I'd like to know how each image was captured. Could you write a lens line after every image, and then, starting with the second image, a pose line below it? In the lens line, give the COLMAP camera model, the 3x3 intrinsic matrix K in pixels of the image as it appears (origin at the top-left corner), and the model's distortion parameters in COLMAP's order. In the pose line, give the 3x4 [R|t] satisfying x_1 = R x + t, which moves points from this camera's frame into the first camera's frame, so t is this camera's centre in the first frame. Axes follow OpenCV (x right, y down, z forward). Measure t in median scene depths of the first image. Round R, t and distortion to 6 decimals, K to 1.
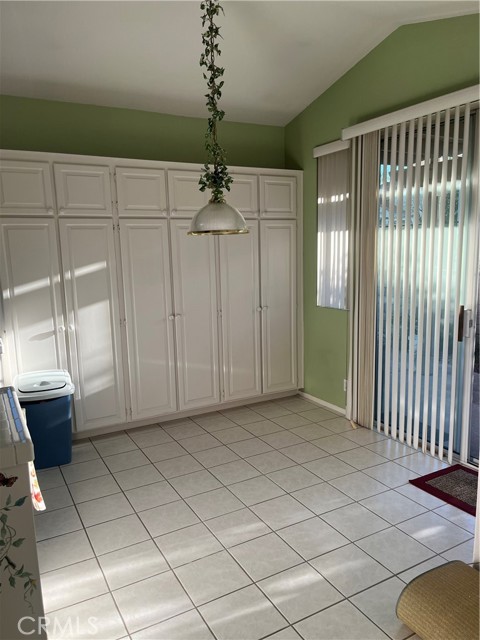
lens RADIAL K [[489.6, 0, 241.7], [0, 489.6, 326.2], [0, 0, 1]] dist [0.016354, -0.001208]
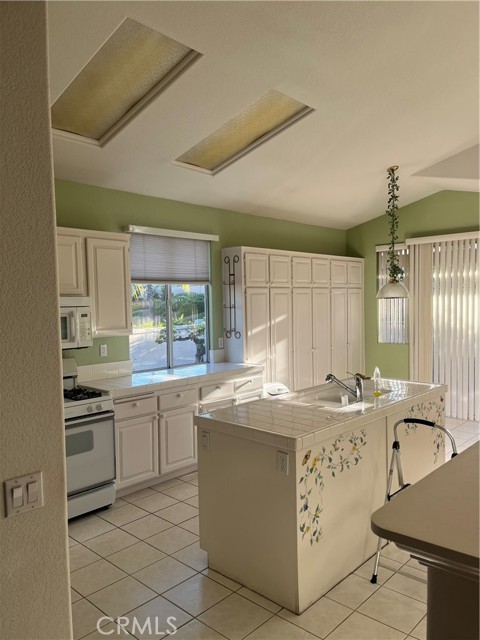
lens RADIAL K [[480.3, 0, 240.0], [0, 480.3, 320.0], [0, 0, 1]] dist [0.006350, -0.003371]
pose [[0.957939, -0.006565, 0.286898, -0.896898], [0.043861, 0.991342, -0.123765, 0.075060], [-0.283601, 0.131142, 0.949933, -0.443594]]
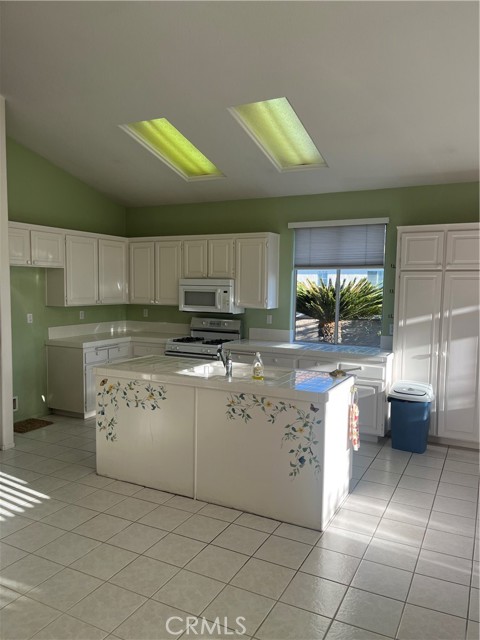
lens RADIAL K [[489.6, 0, 241.7], [0, 489.6, 326.2], [0, 0, 1]] dist [0.016354, -0.001208]
pose [[0.552128, 0.099415, -0.827811, 0.431702], [-0.163494, 0.986499, 0.009426, 0.005409], [0.817572, 0.130137, 0.560928, -0.179037]]
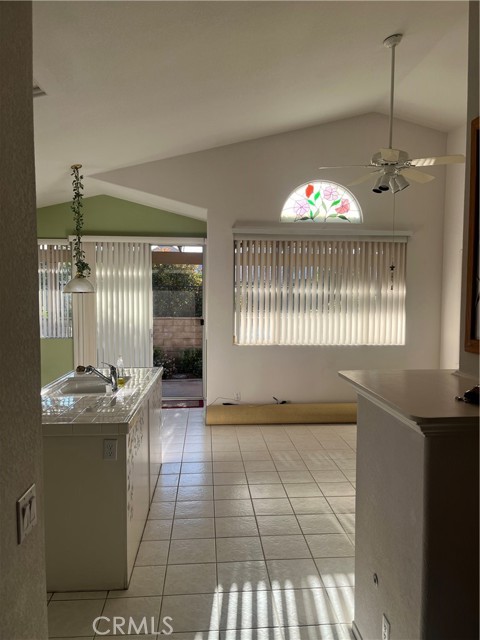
lens RADIAL K [[489.6, 0, 241.7], [0, 489.6, 326.2], [0, 0, 1]] dist [0.016354, -0.001208]
pose [[0.429507, -0.032326, 0.902485, -1.199901], [0.133430, 0.990662, -0.028017, 0.060903], [-0.893152, 0.132452, 0.429810, -0.293505]]
